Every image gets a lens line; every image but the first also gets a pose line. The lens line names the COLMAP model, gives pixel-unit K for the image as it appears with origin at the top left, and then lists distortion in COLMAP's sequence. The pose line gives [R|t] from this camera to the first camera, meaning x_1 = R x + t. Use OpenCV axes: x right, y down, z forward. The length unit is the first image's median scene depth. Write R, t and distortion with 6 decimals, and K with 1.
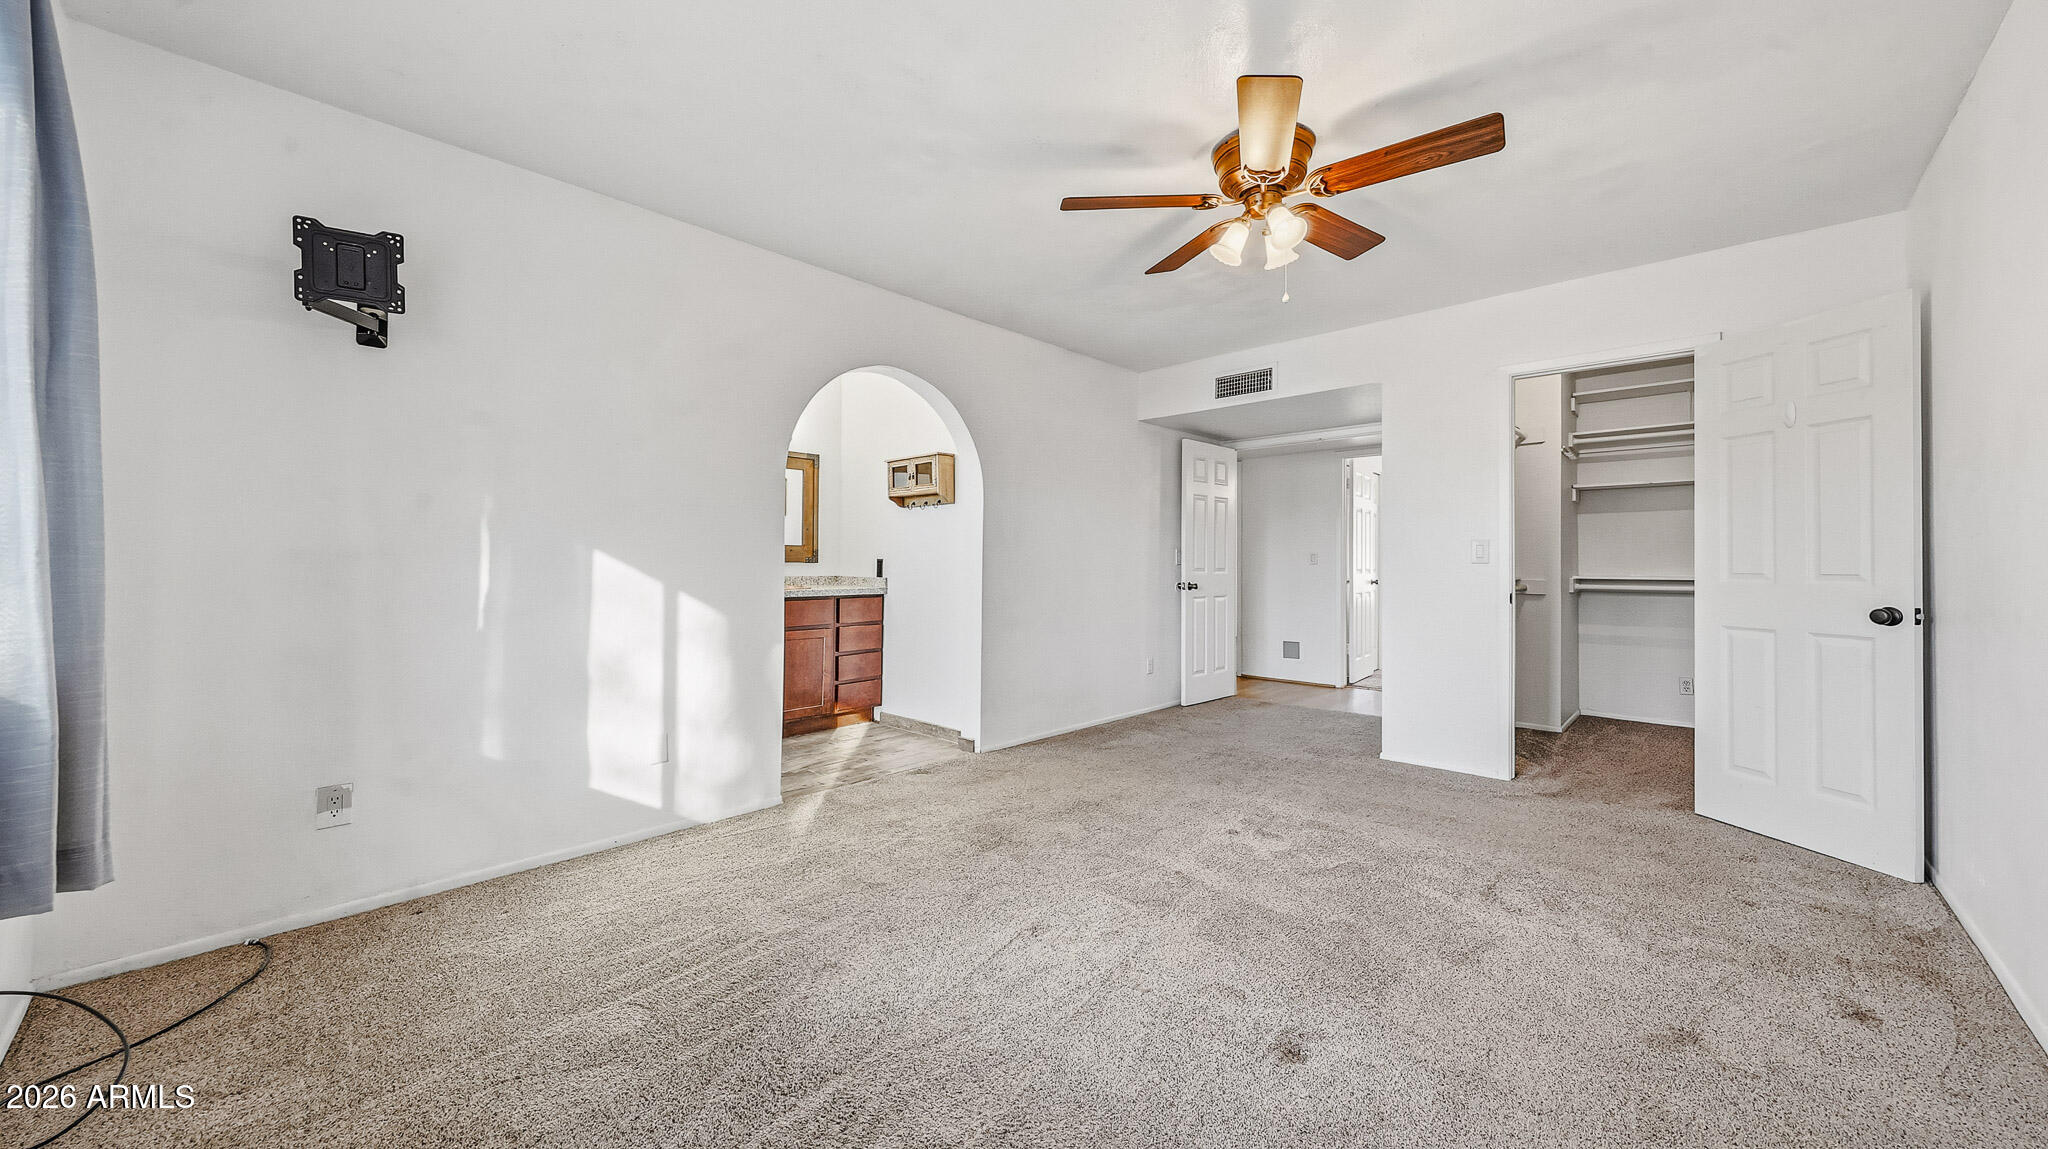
lens RADIAL K [[728.9, 0, 1021.2], [0, 728.9, 567.8], [0, 0, 1]] dist [0.000257, -0.000003]
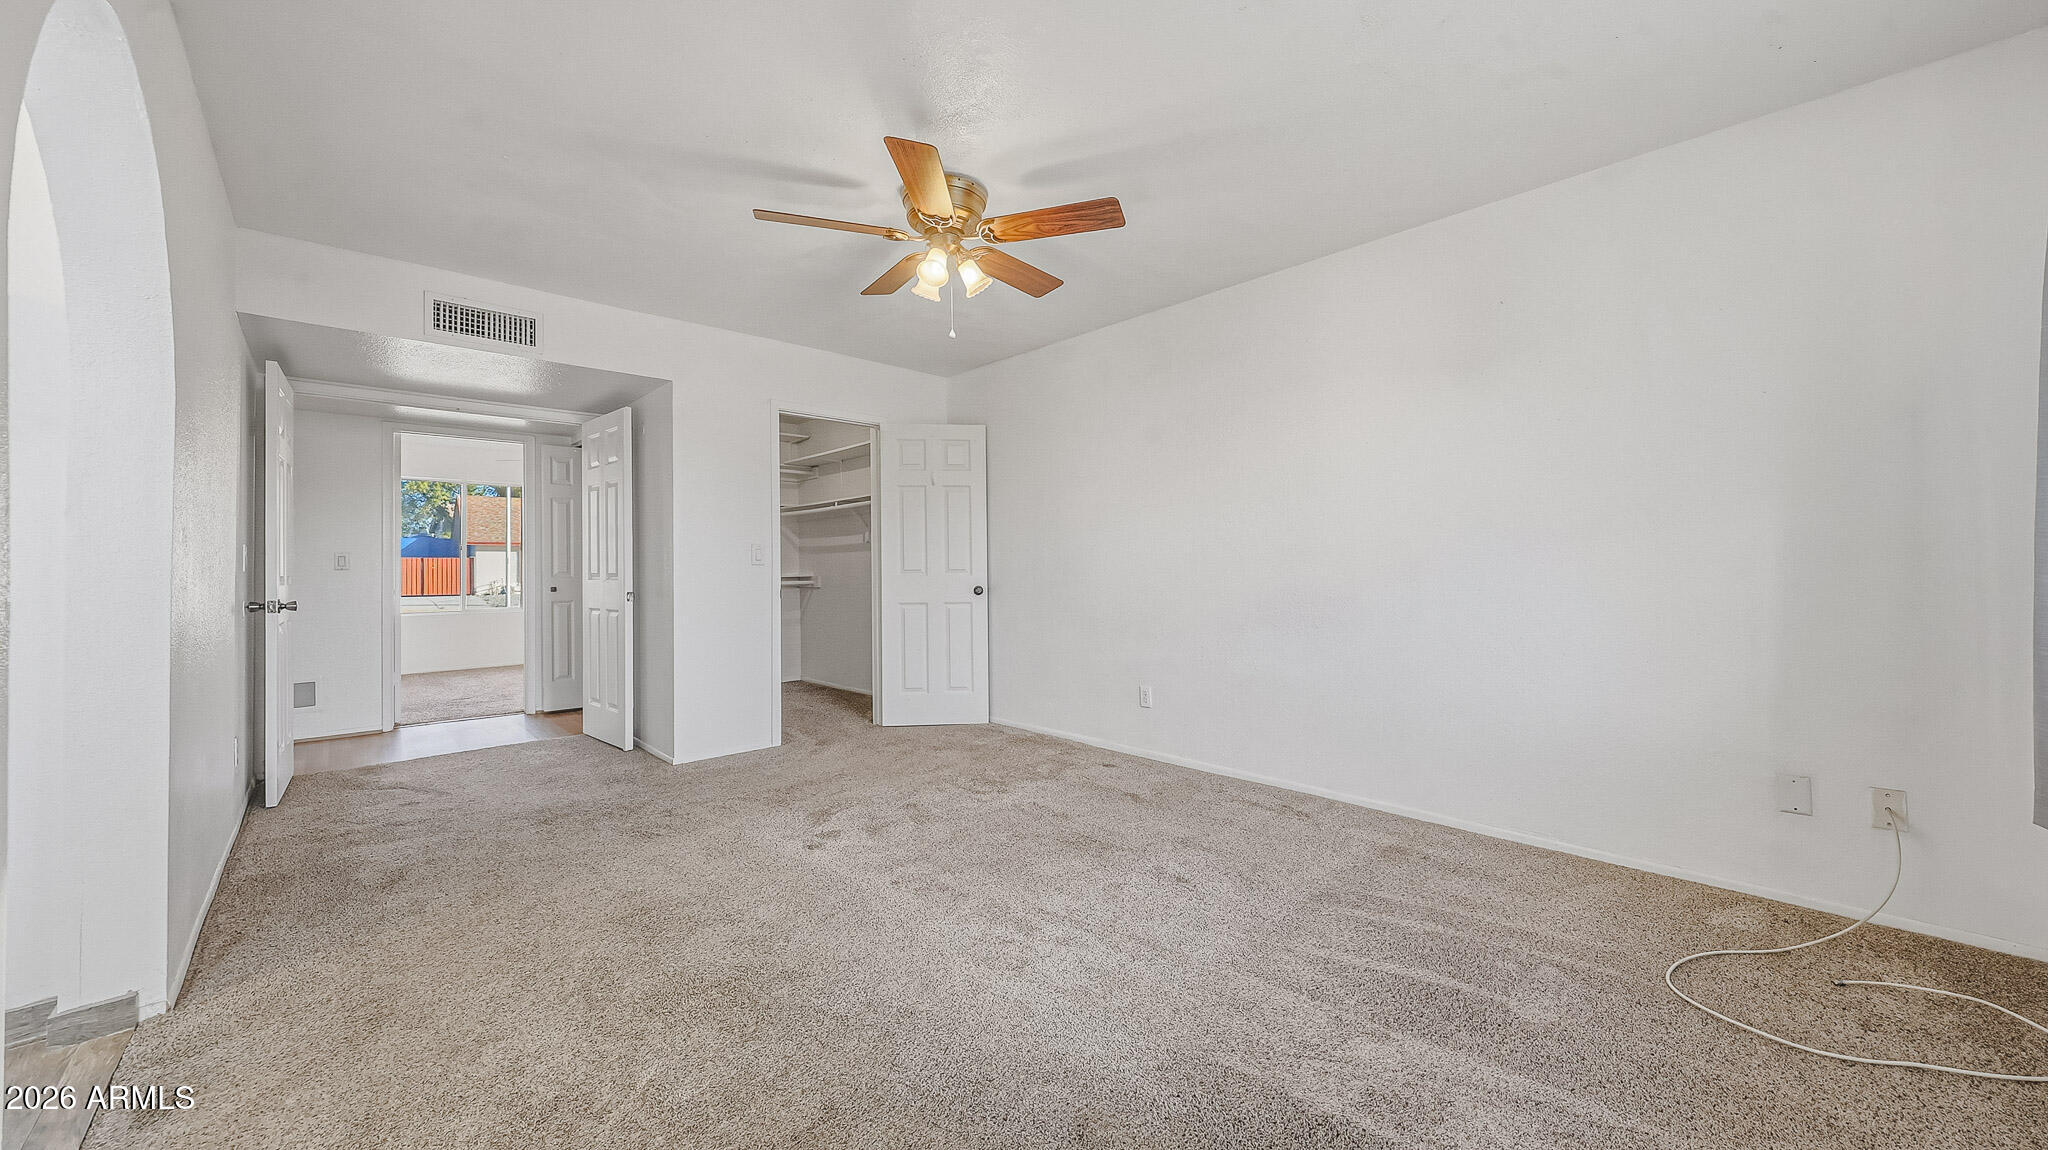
lens RADIAL K [[718.4, 0, 1022.6], [0, 718.4, 556.6], [0, 0, 1]] dist [0.000611, -0.000059]
pose [[0.065643, 0.012072, 0.997770, -0.728539], [0.014726, 0.999806, -0.013066, 0.003363], [-0.997735, 0.015550, 0.065452, 0.767543]]
